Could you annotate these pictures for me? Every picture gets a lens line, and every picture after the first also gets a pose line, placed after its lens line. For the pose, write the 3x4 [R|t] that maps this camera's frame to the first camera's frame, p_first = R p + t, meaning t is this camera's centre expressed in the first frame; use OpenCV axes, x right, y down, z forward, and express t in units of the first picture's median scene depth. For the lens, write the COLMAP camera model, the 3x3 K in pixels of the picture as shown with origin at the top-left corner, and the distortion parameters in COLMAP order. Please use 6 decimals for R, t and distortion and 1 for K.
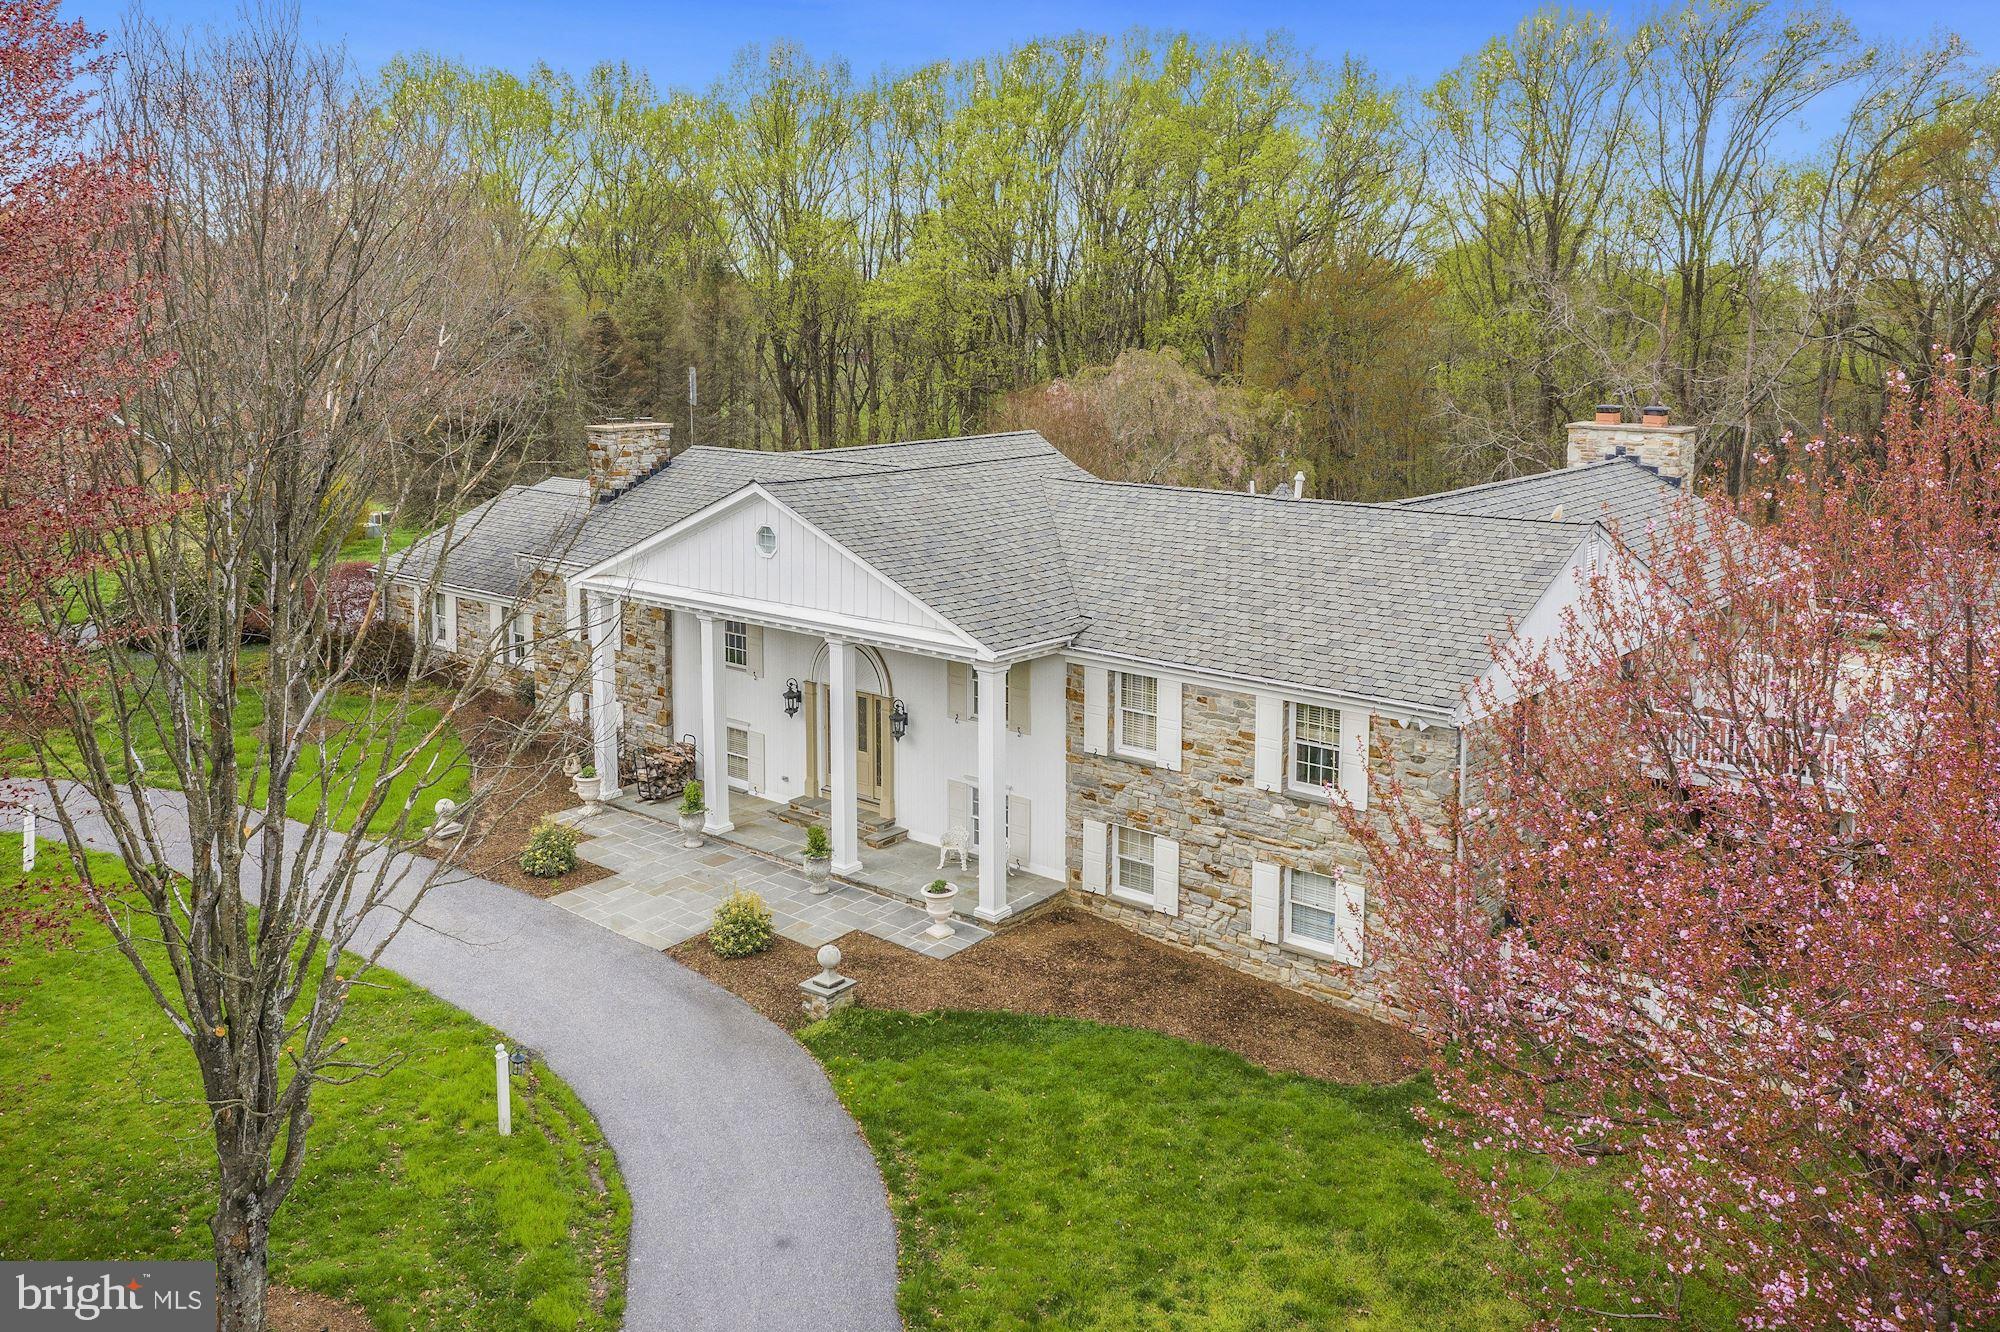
lens RADIAL K [[1610.8, 0, 999.2], [0, 1610.8, 601.9], [0, 0, 1]] dist [0.012195, 0.012499]
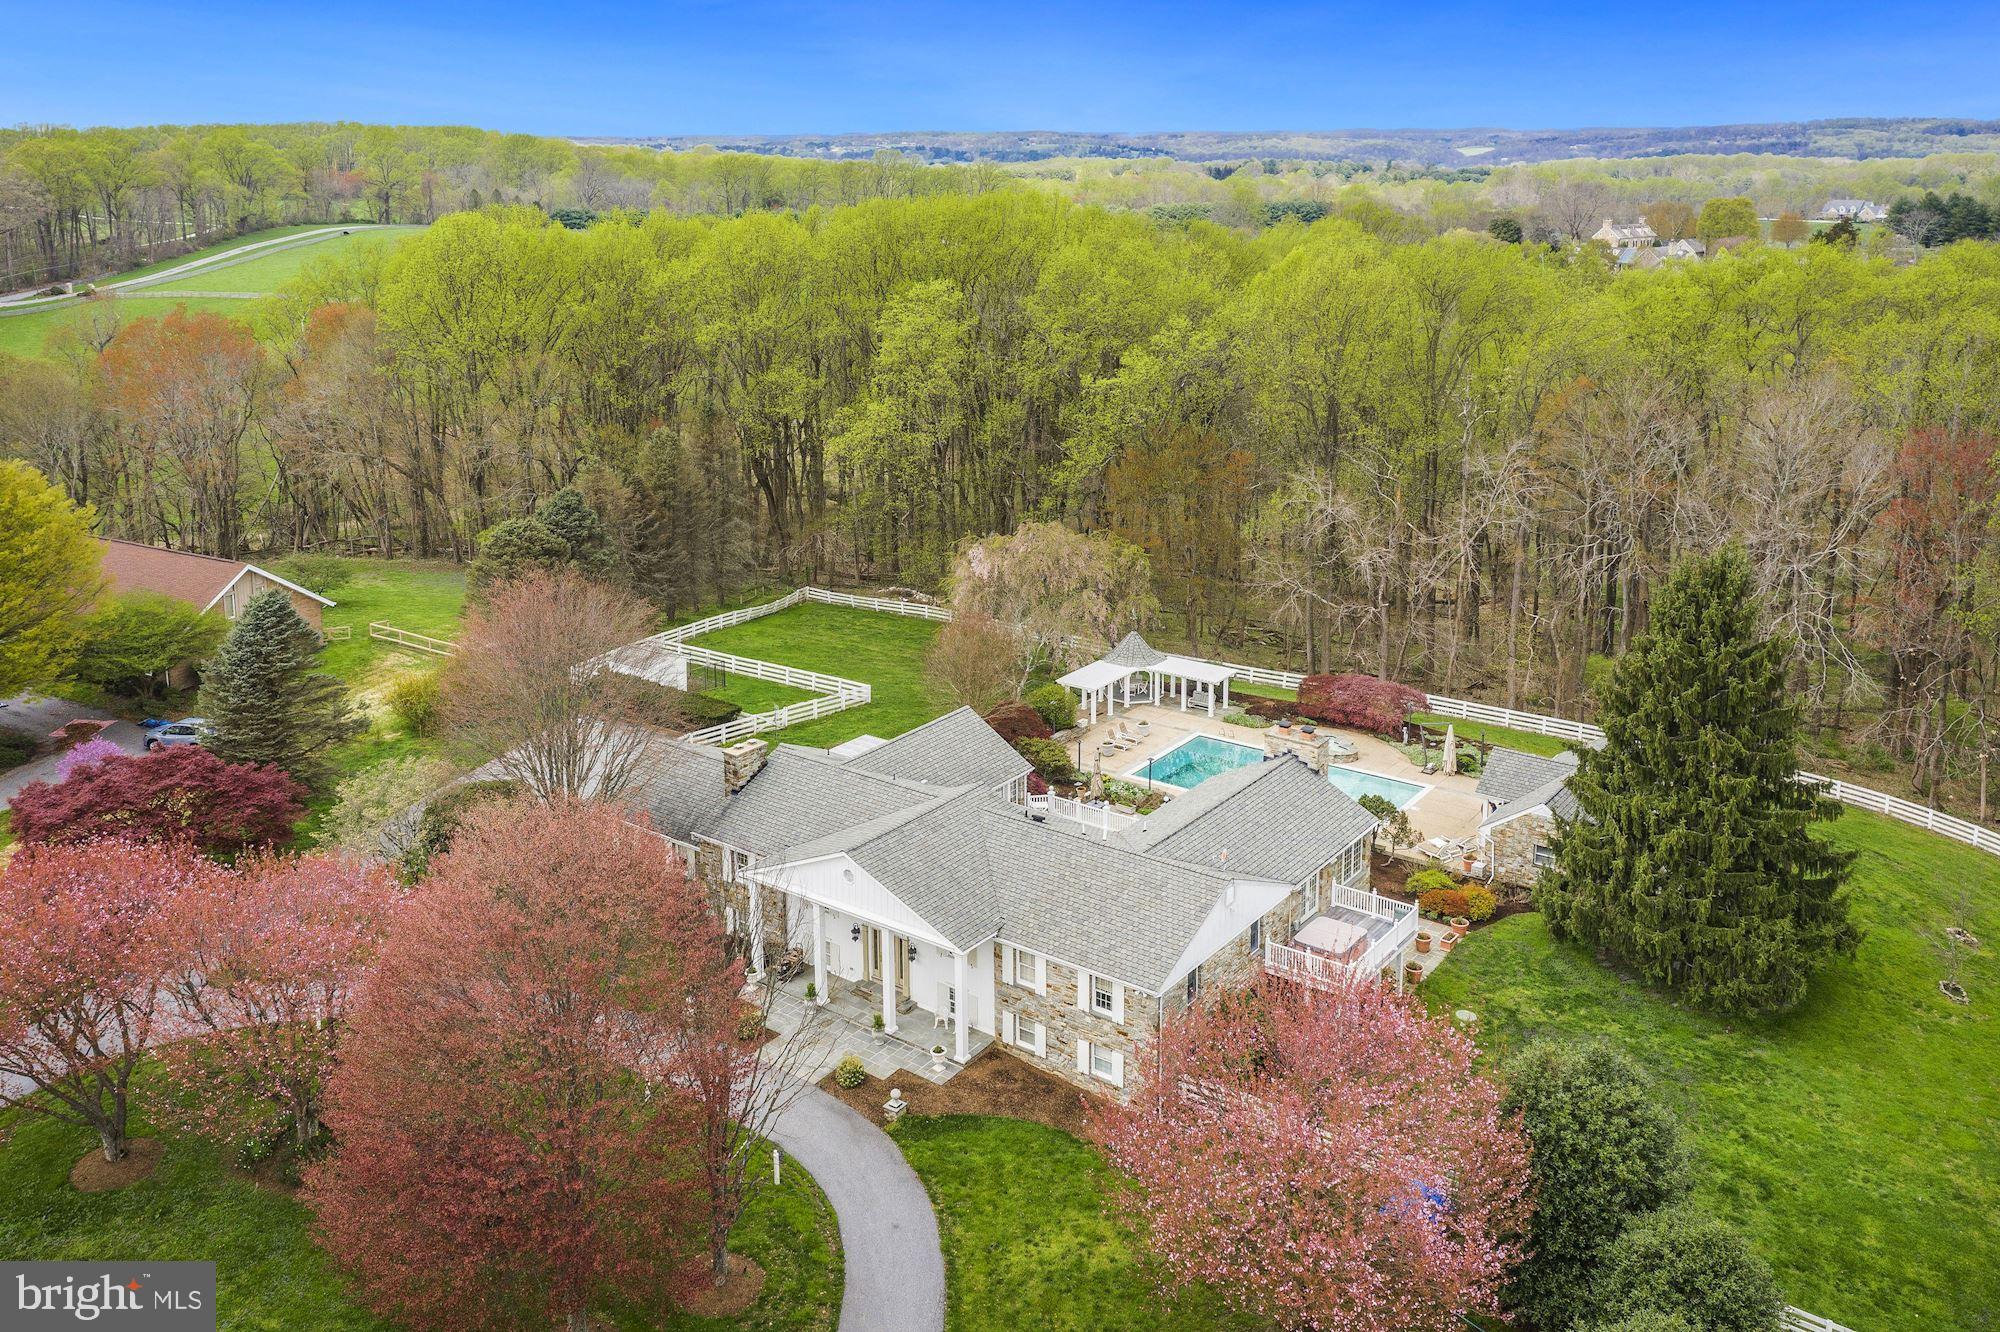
lens RADIAL K [[1610.8, 0, 999.2], [0, 1610.8, 601.9], [0, 0, 1]] dist [0.012195, 0.012499]
pose [[0.998288, -0.021238, 0.054503, -0.062834], [0.015637, 0.994742, 0.101213, -0.673486], [-0.056366, -0.100188, 0.993371, -1.172224]]
